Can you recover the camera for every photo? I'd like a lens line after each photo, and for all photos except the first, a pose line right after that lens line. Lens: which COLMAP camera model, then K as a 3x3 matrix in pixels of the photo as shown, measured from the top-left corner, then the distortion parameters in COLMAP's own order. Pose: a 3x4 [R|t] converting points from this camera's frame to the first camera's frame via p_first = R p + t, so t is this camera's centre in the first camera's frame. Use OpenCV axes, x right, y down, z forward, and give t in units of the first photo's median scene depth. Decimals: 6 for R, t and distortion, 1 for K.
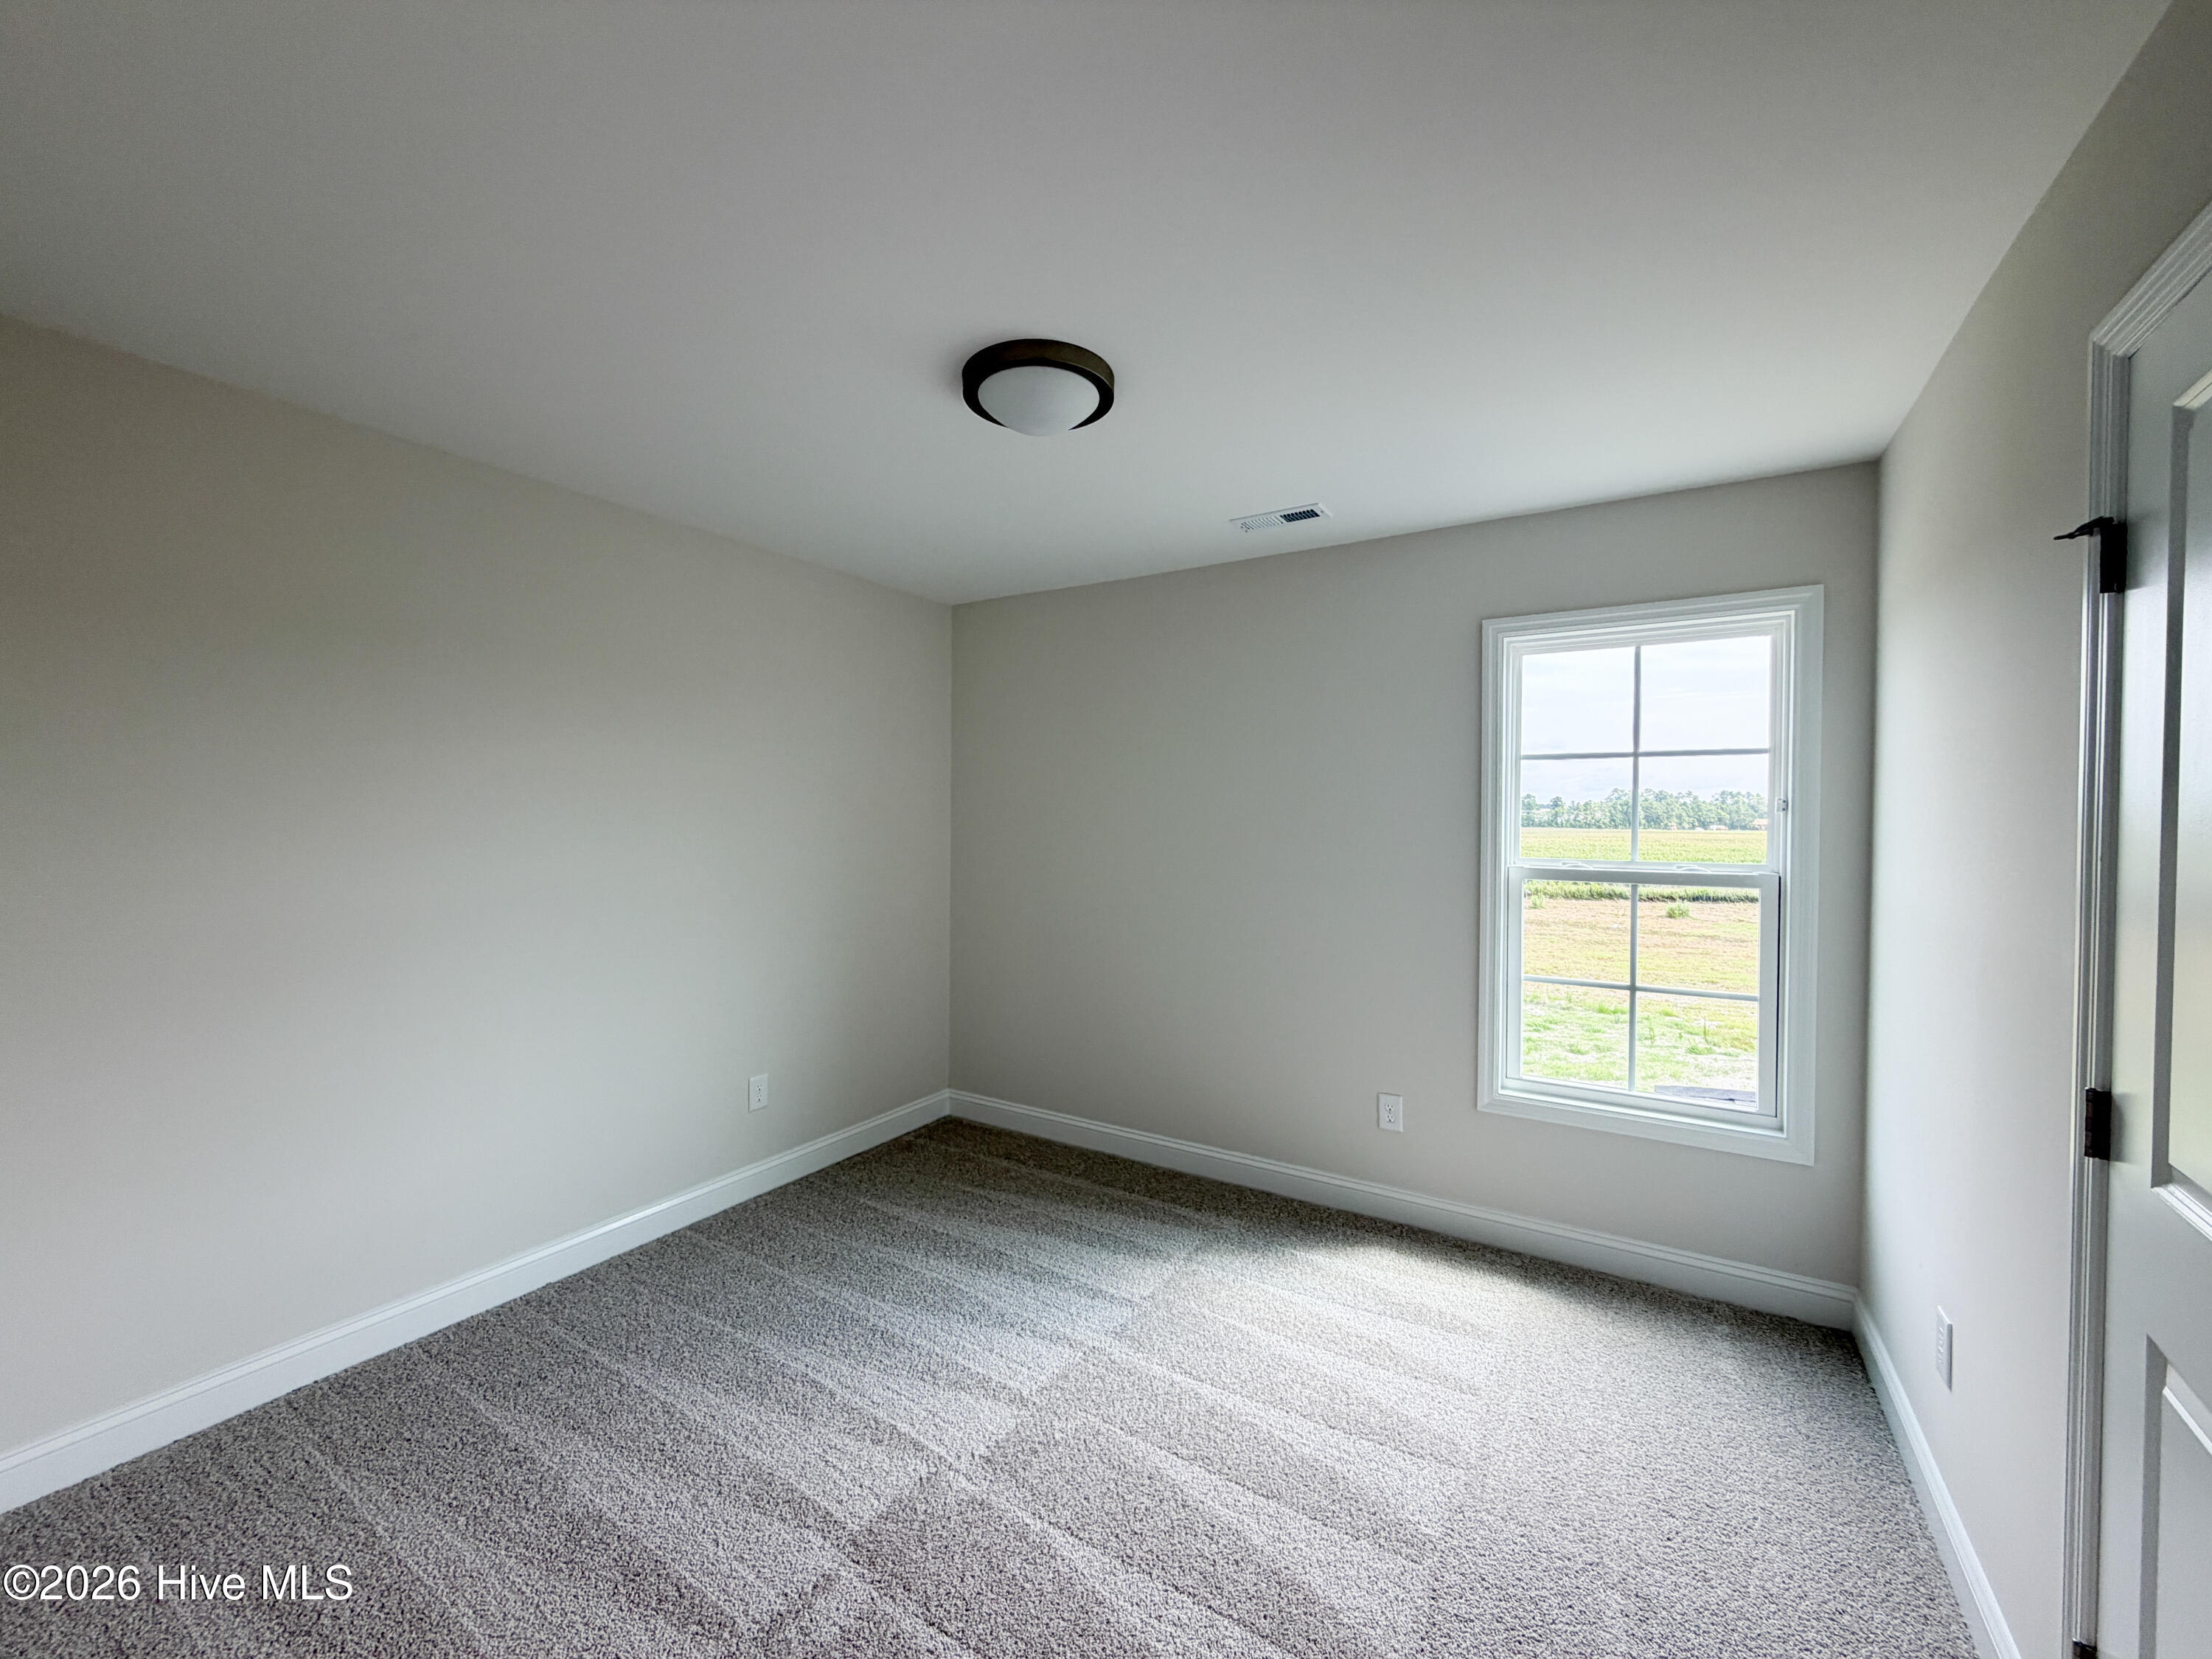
lens RADIAL K [[889.0, 0, 1106.0], [0, 889.0, 829.5], [0, 0, 1]] dist [0.001010, 0.000136]
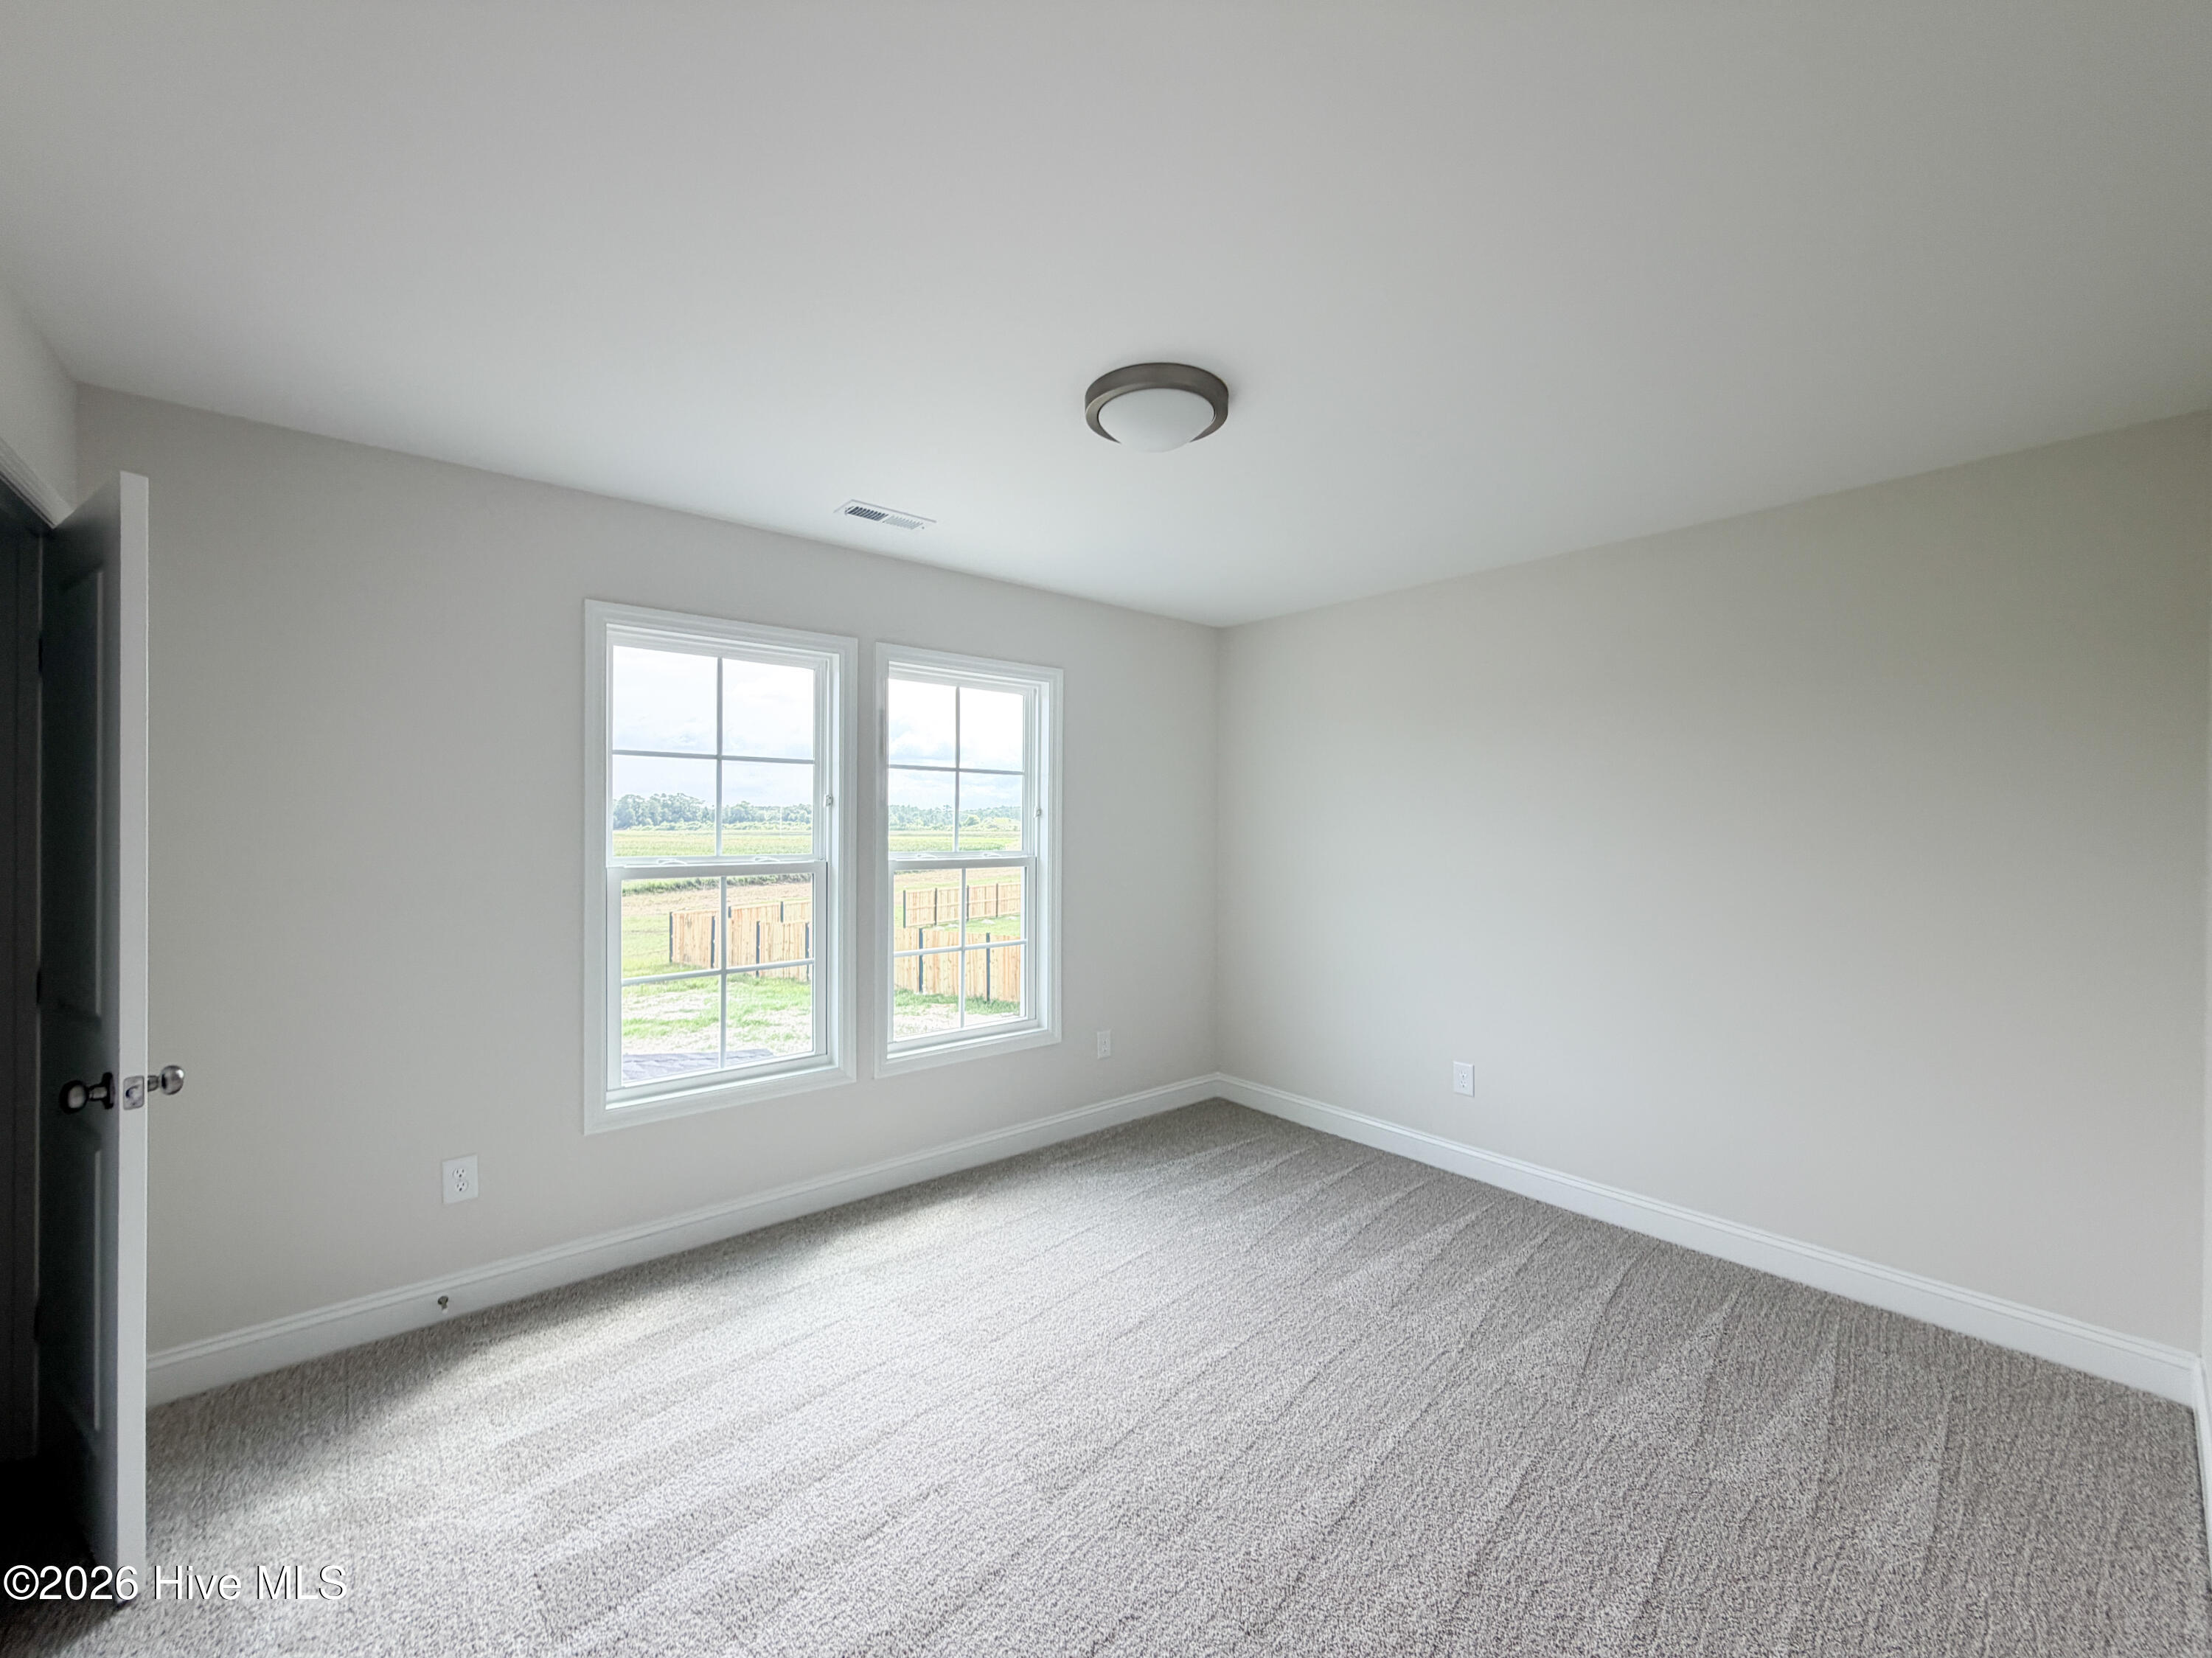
lens RADIAL K [[911.7, 0, 1106.0], [0, 911.7, 829.0], [0, 0, 1]] dist [0.020693, 0.000269]
pose [[0.291359, -0.005233, 0.956599, -0.343560], [0.001276, 0.999986, 0.005081, -0.001971], [-0.956613, -0.000259, 0.291362, 0.222206]]
